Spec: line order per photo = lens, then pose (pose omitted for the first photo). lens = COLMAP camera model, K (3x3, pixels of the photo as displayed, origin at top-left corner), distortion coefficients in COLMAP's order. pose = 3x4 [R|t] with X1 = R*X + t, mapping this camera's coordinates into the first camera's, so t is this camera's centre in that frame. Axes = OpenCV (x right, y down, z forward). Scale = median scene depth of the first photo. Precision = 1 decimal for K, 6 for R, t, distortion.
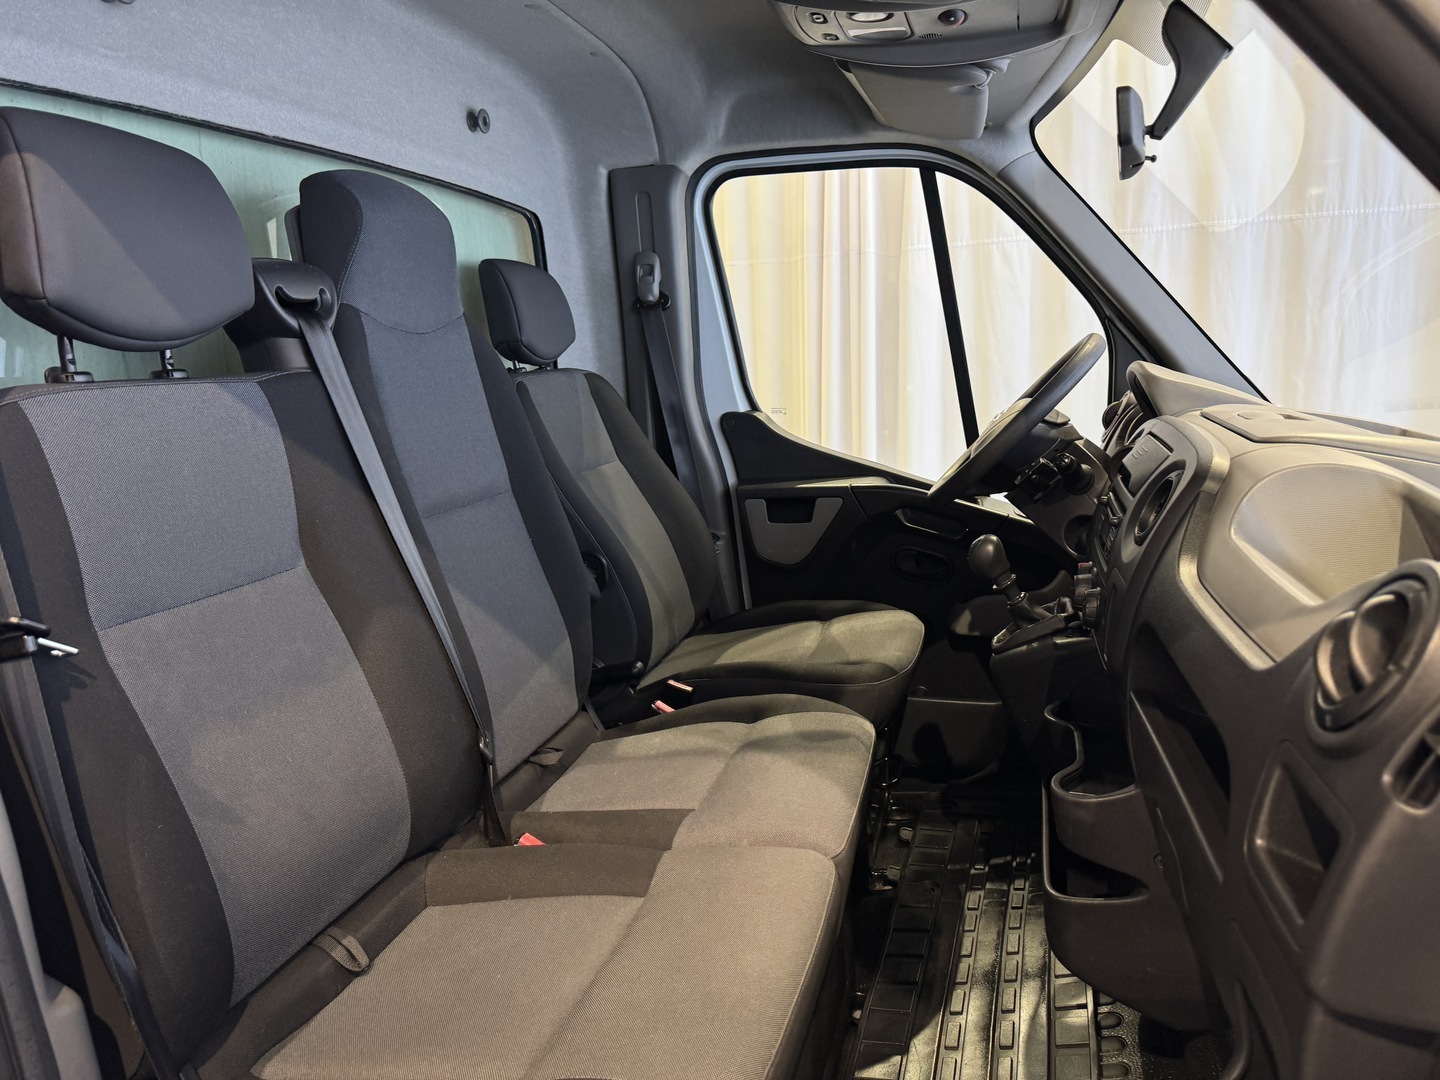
lens RADIAL K [[1038.6, 0, 720.0], [0, 1038.6, 540.0], [0, 0, 1]] dist [0.088193, -0.146949]
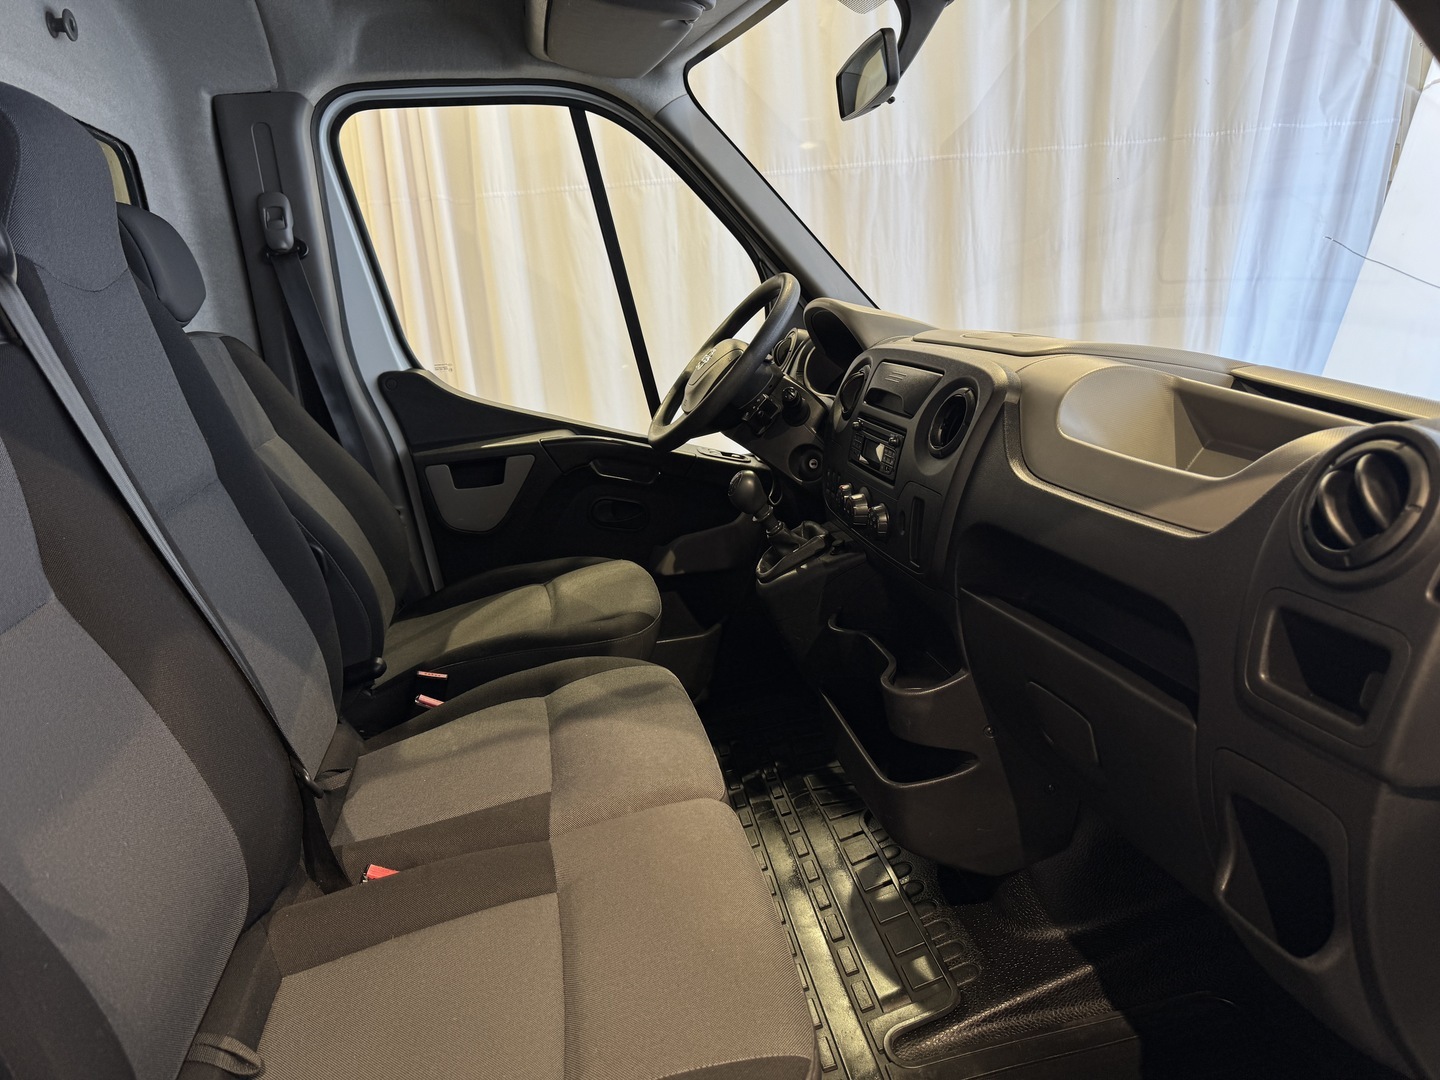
lens RADIAL K [[1052.5, 0, 720.0], [0, 1052.5, 540.0], [0, 0, 1]] dist [0.057148, -0.084147]
pose [[0.892936, -0.138127, 0.428470, -0.163270], [0.121628, 0.990392, 0.065801, -0.005349], [-0.433442, -0.006642, 0.901157, 0.052942]]
